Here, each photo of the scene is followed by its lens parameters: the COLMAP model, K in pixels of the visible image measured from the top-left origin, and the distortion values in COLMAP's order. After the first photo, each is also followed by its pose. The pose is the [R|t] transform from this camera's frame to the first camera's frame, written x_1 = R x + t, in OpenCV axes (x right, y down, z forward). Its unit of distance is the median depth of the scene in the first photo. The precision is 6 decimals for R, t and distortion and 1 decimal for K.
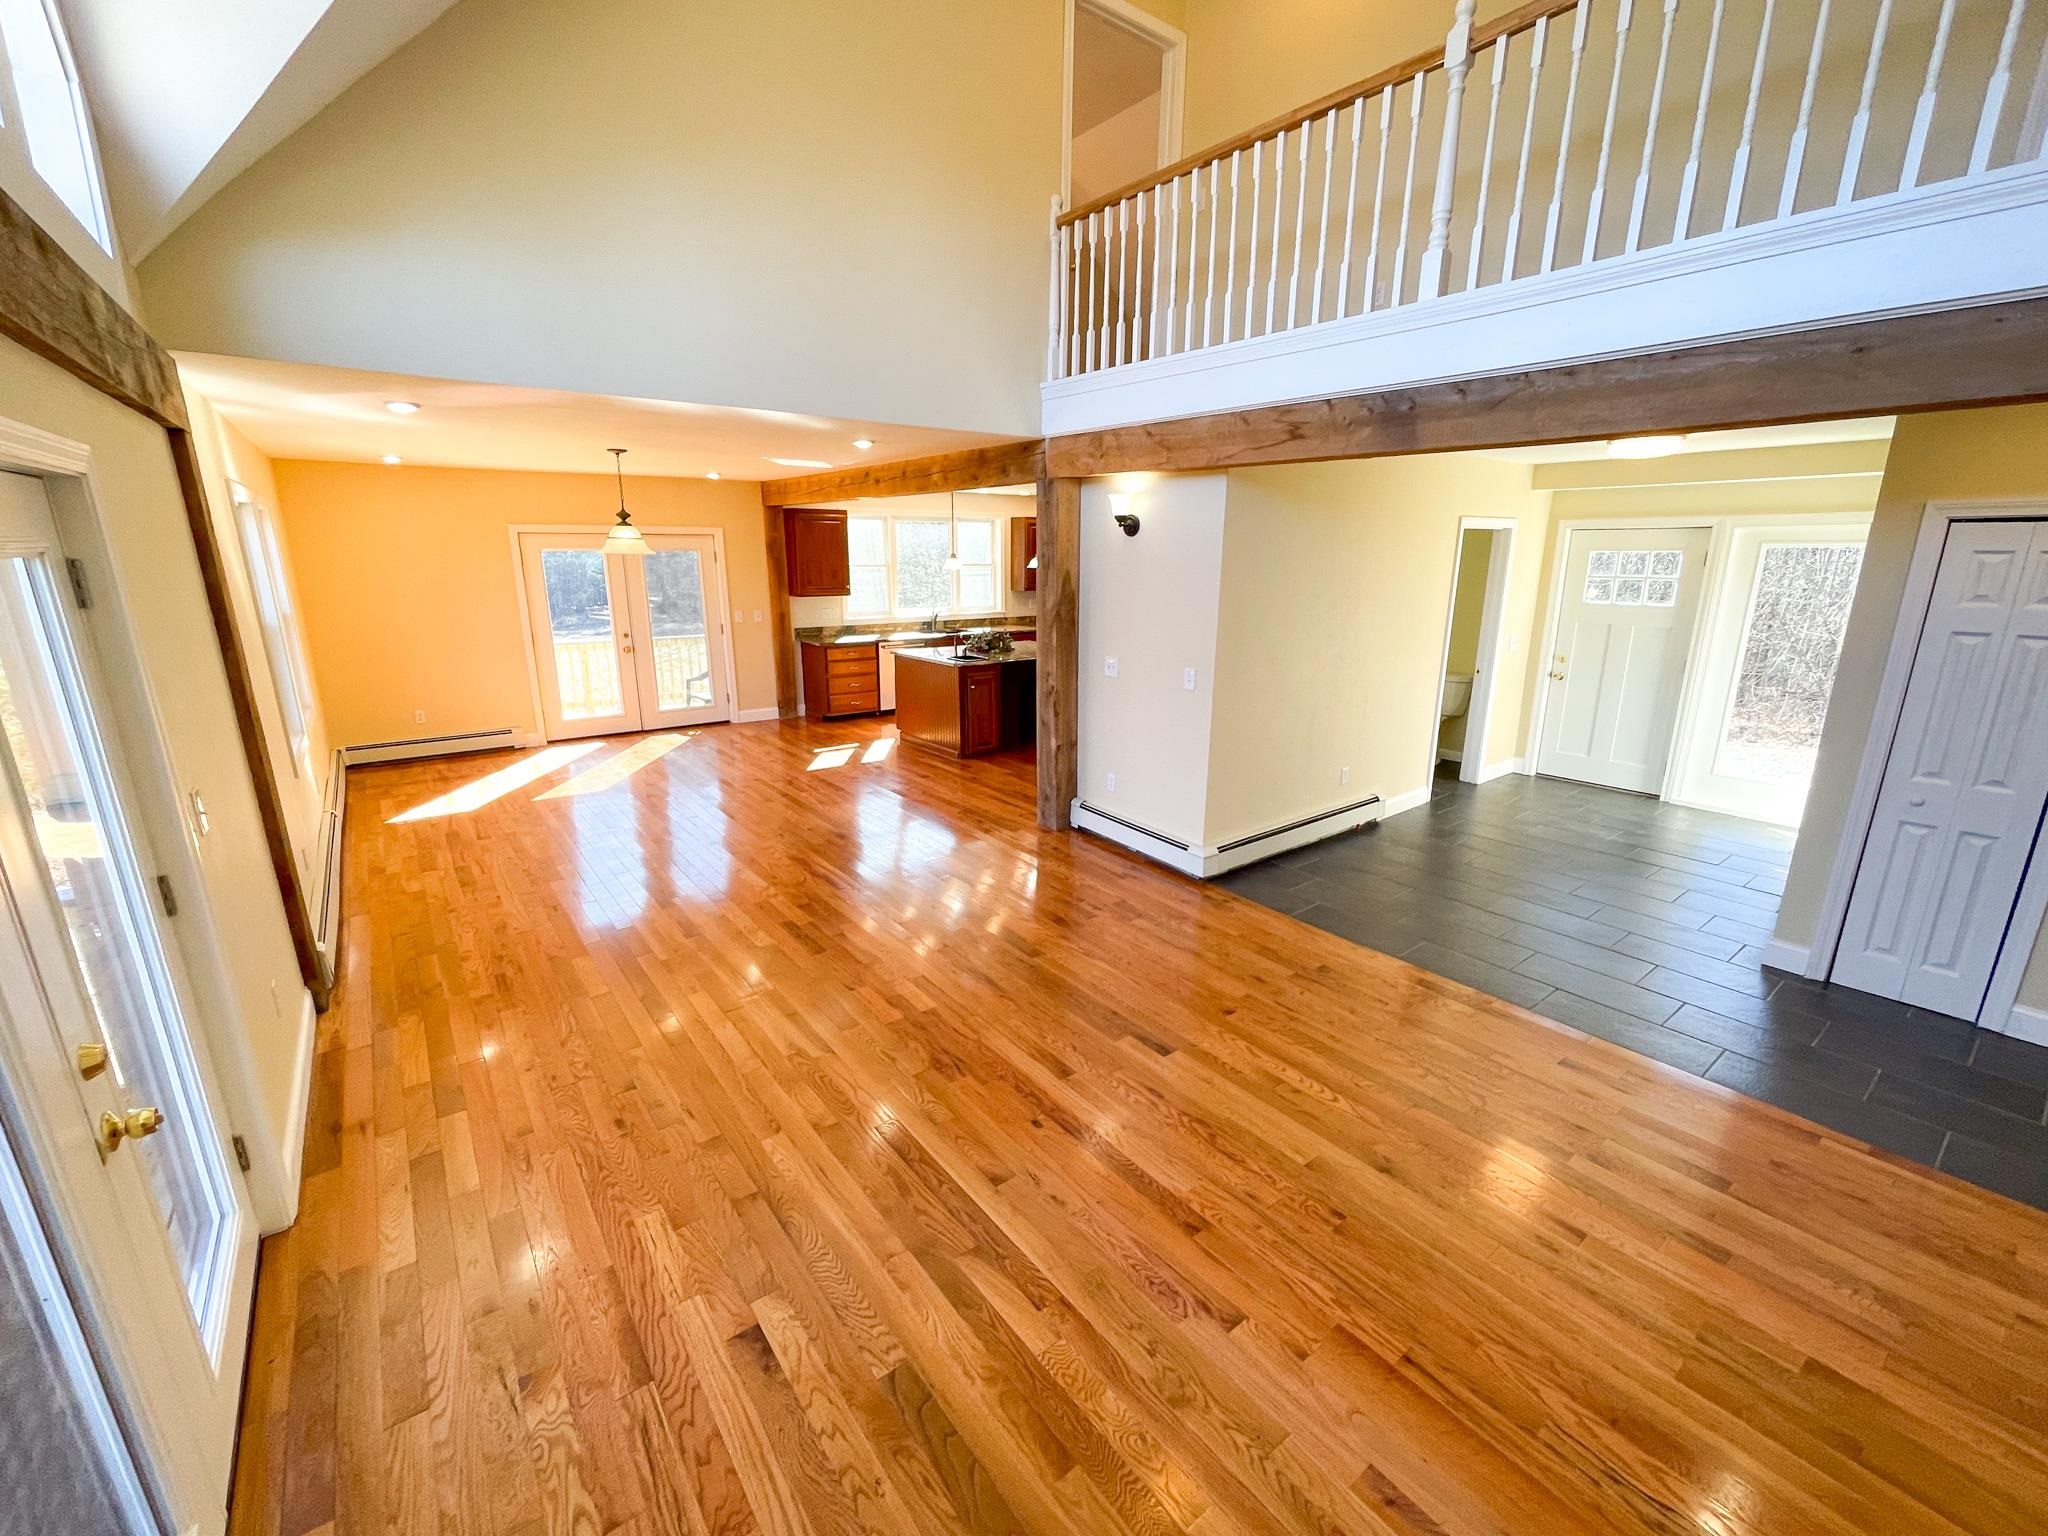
lens RADIAL K [[847.0, 0, 1024.0], [0, 847.0, 768.0], [0, 0, 1]] dist [-0.009387, 0.000673]
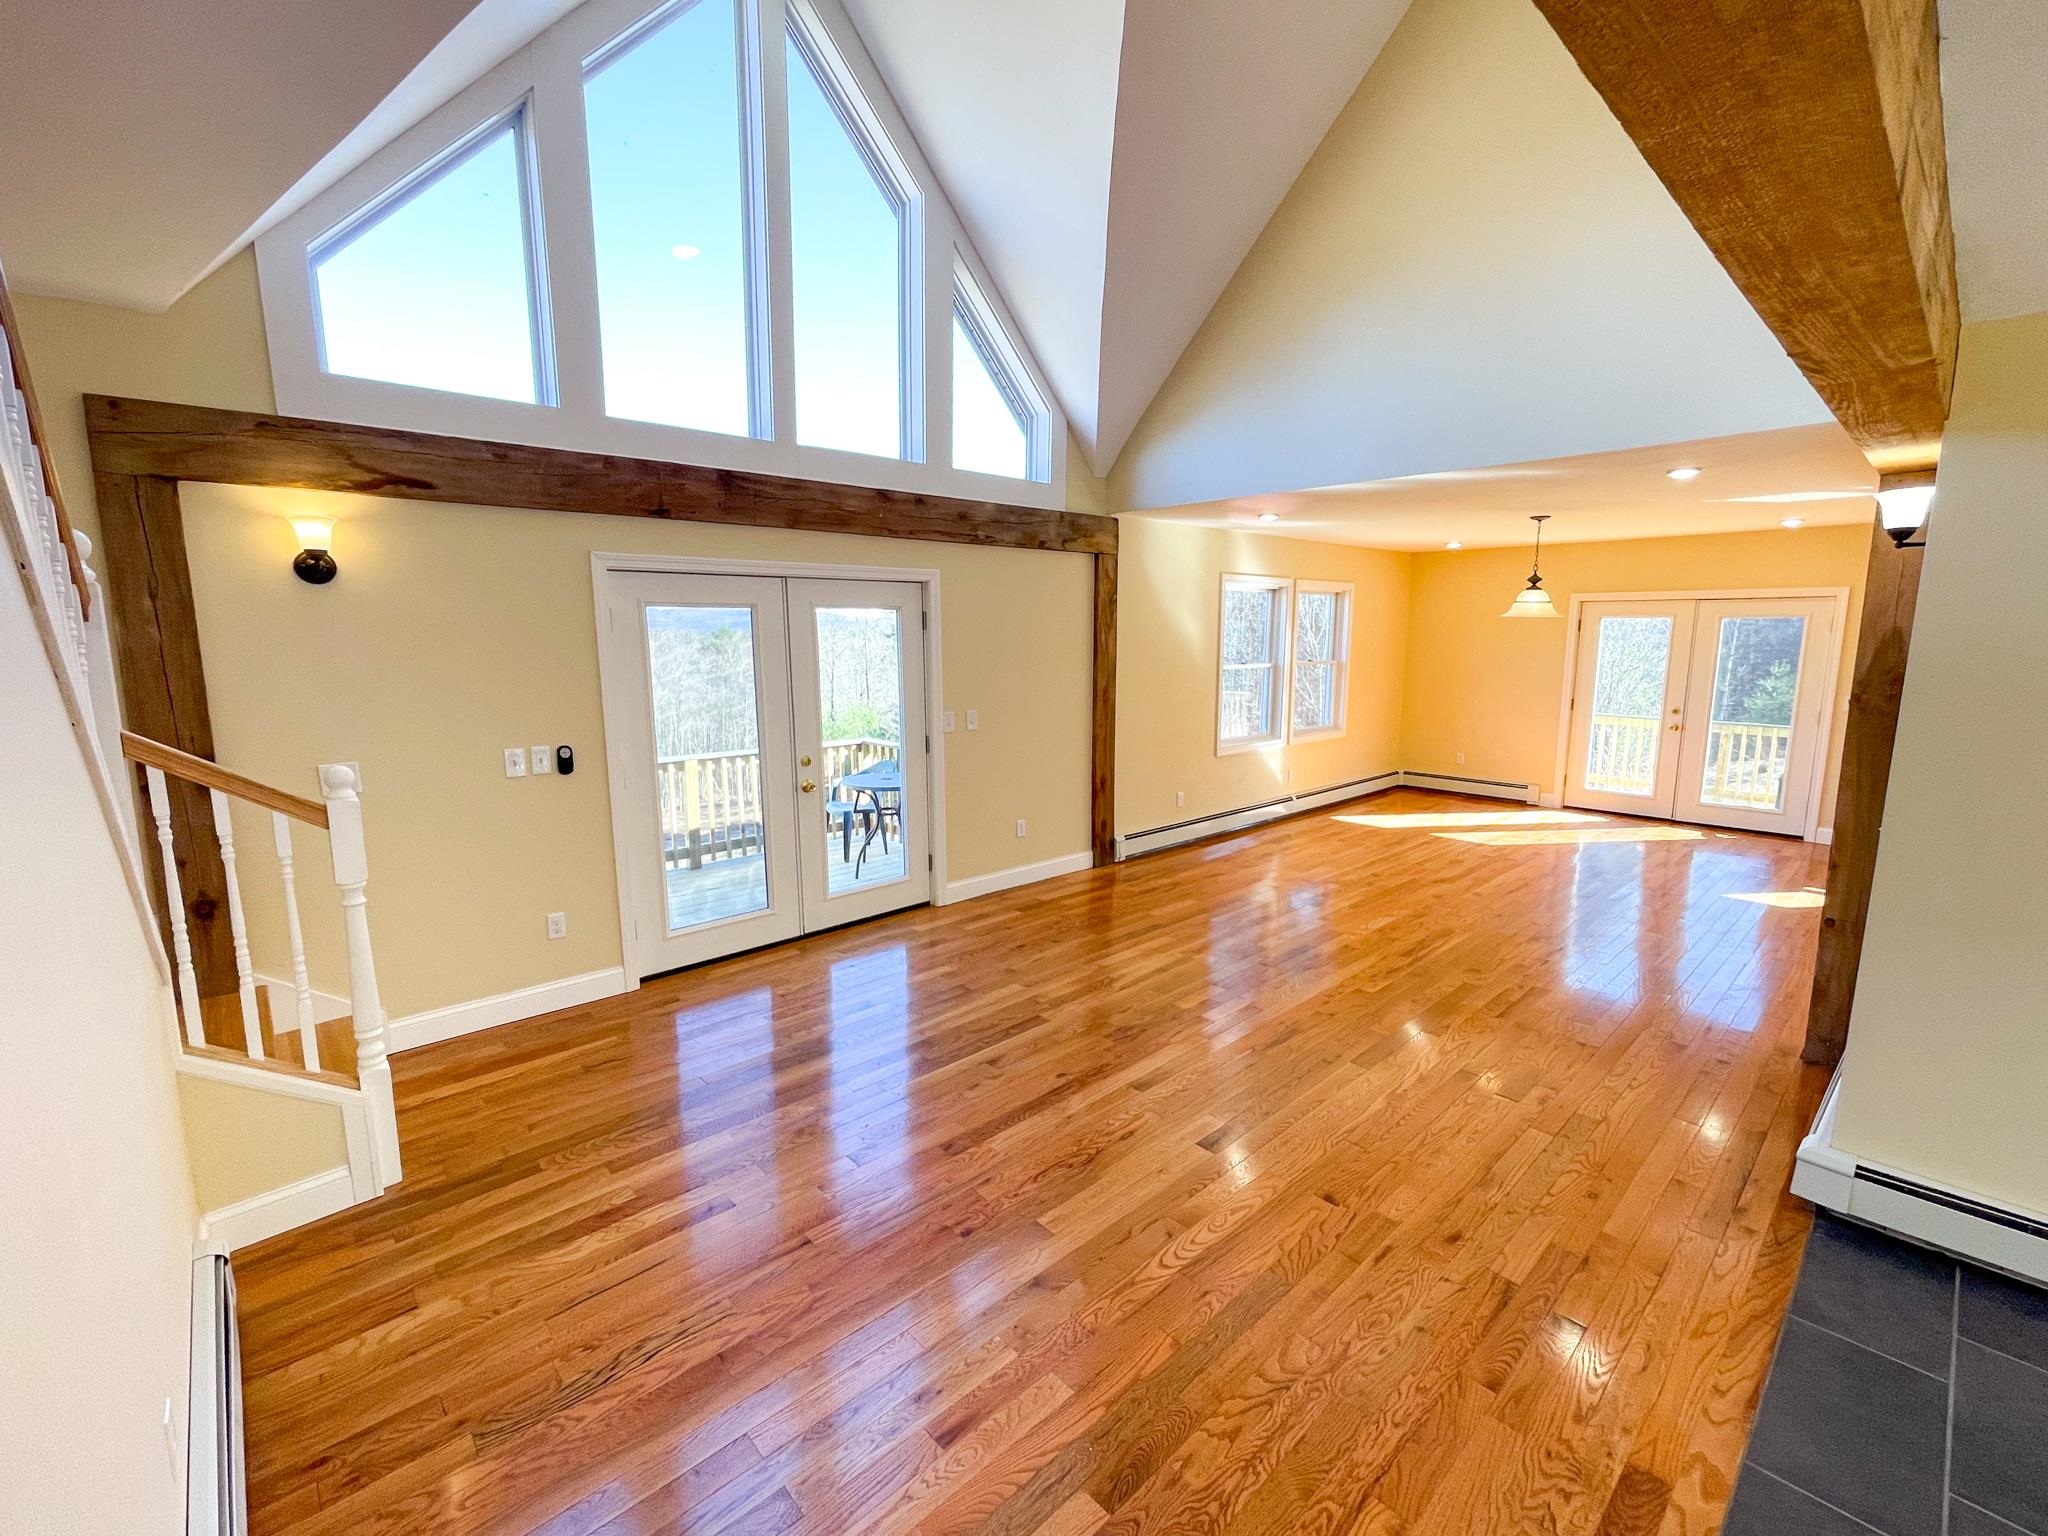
lens RADIAL K [[878.0, 0, 1020.7], [0, 878.0, 771.0], [0, 0, 1]] dist [-0.004701, 0.000098]
pose [[0.088398, 0.155210, -0.983919, 0.649359], [-0.249165, 0.959828, 0.129024, -0.072971], [0.964418, 0.233752, 0.123519, 0.394439]]
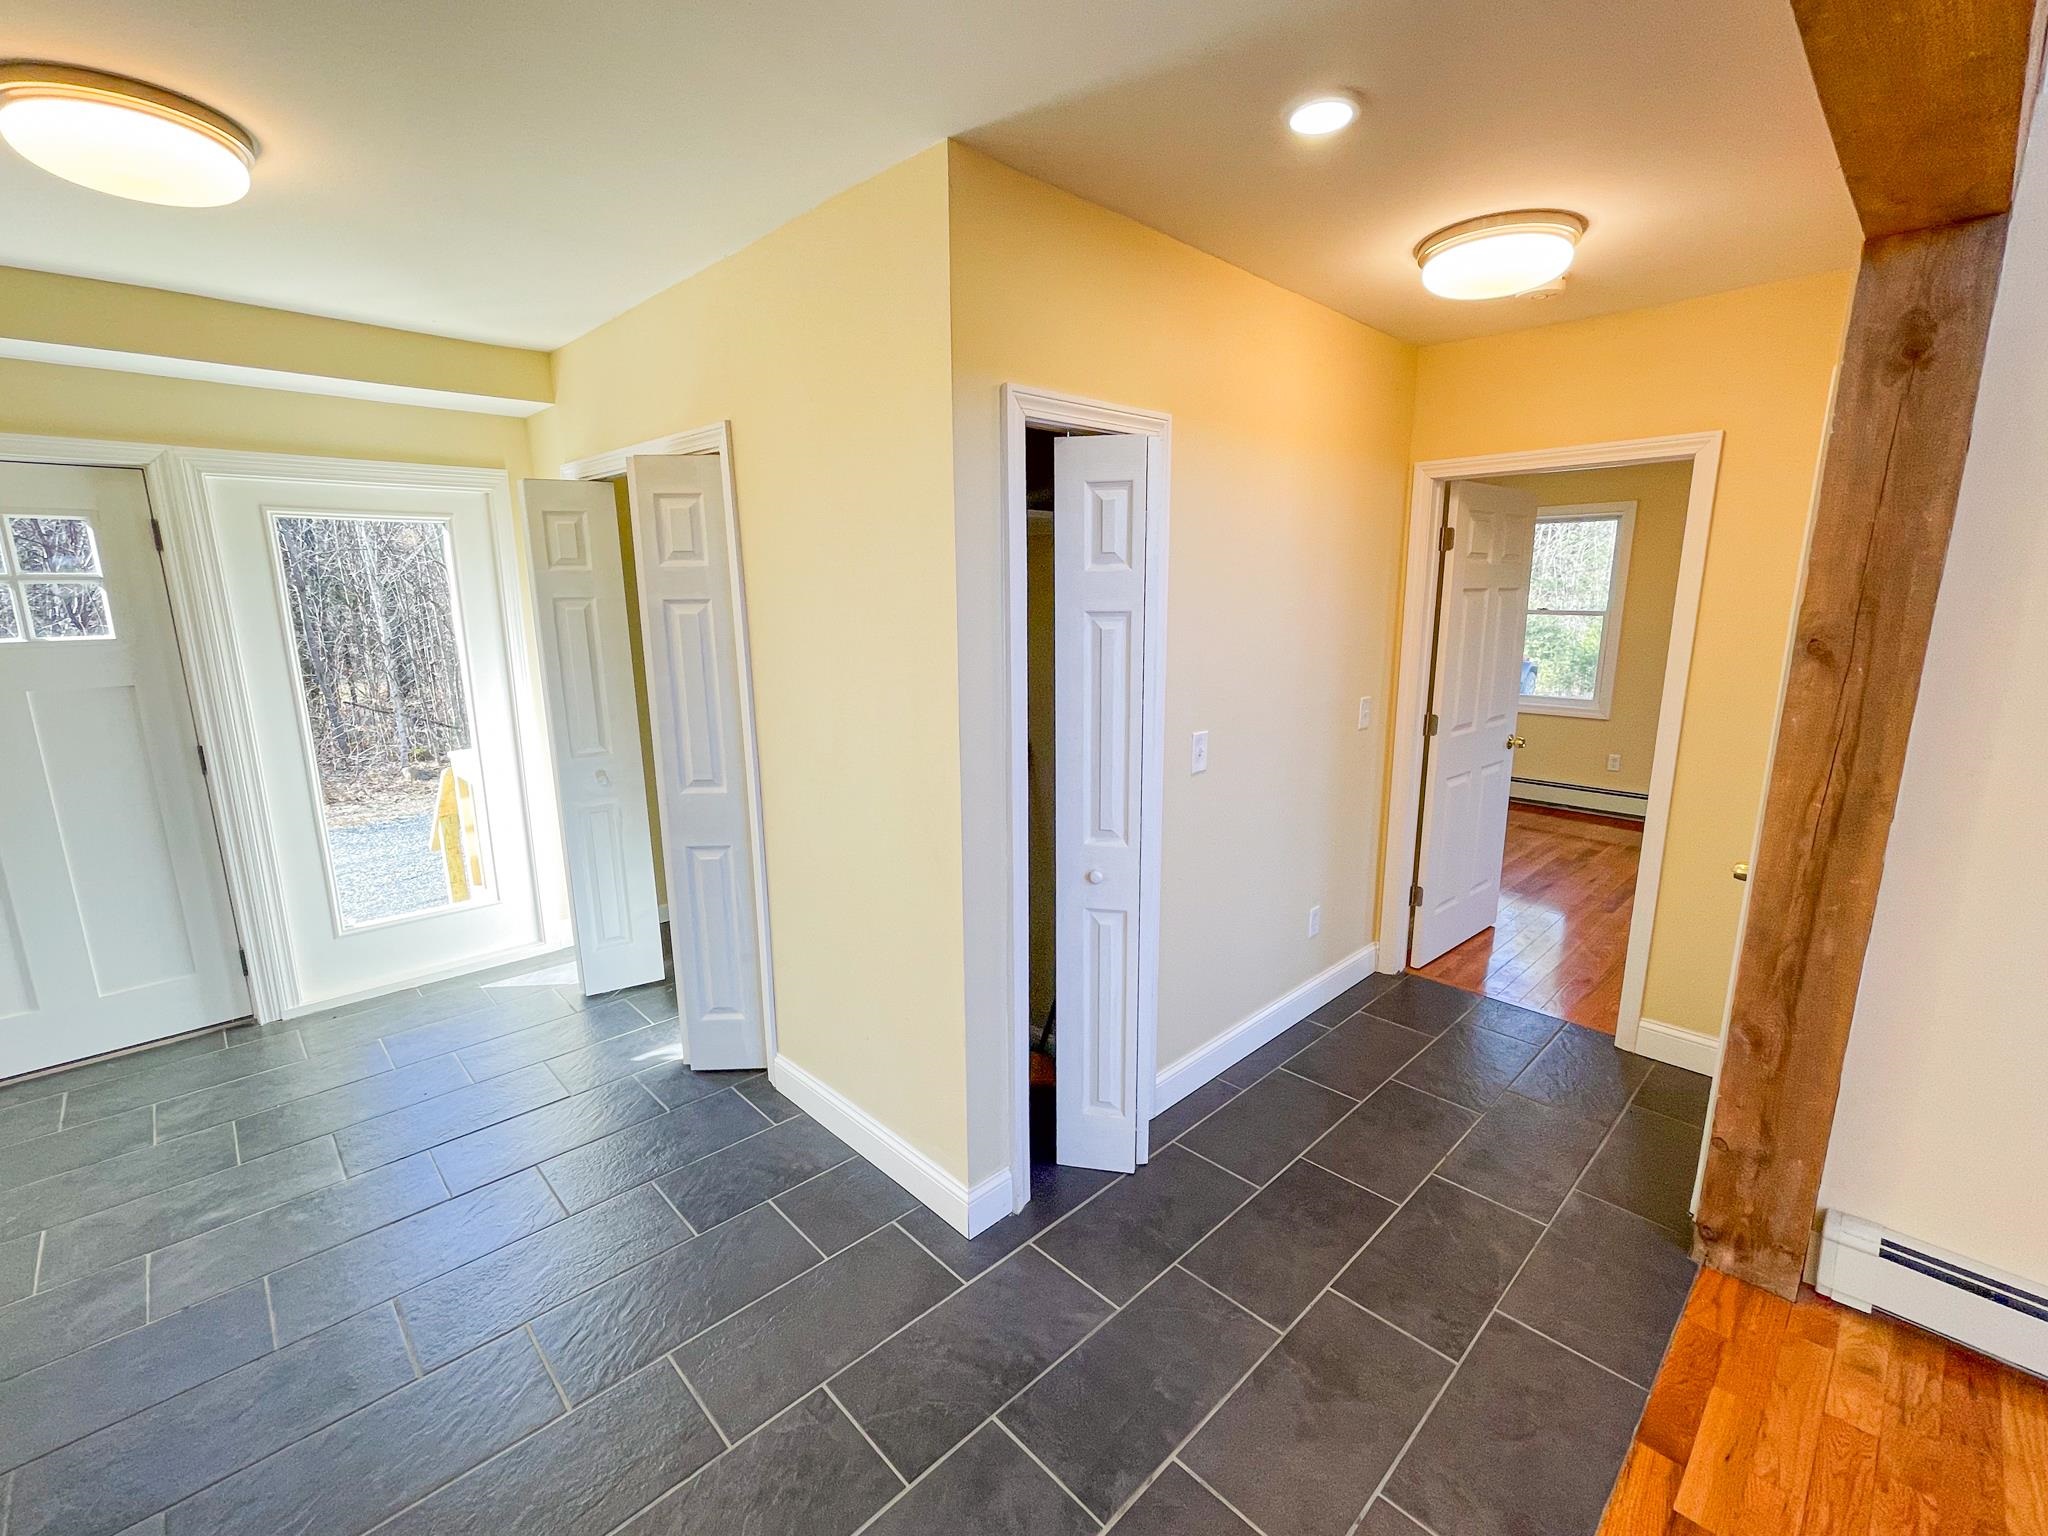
lens RADIAL K [[878.0, 0, 1020.7], [0, 878.0, 771.0], [0, 0, 1]] dist [-0.004701, 0.000098]
pose [[-0.110426, -0.198321, 0.973897, 0.306444], [0.252588, 0.942117, 0.220489, -0.134691], [-0.961252, 0.270342, -0.053941, 0.730588]]
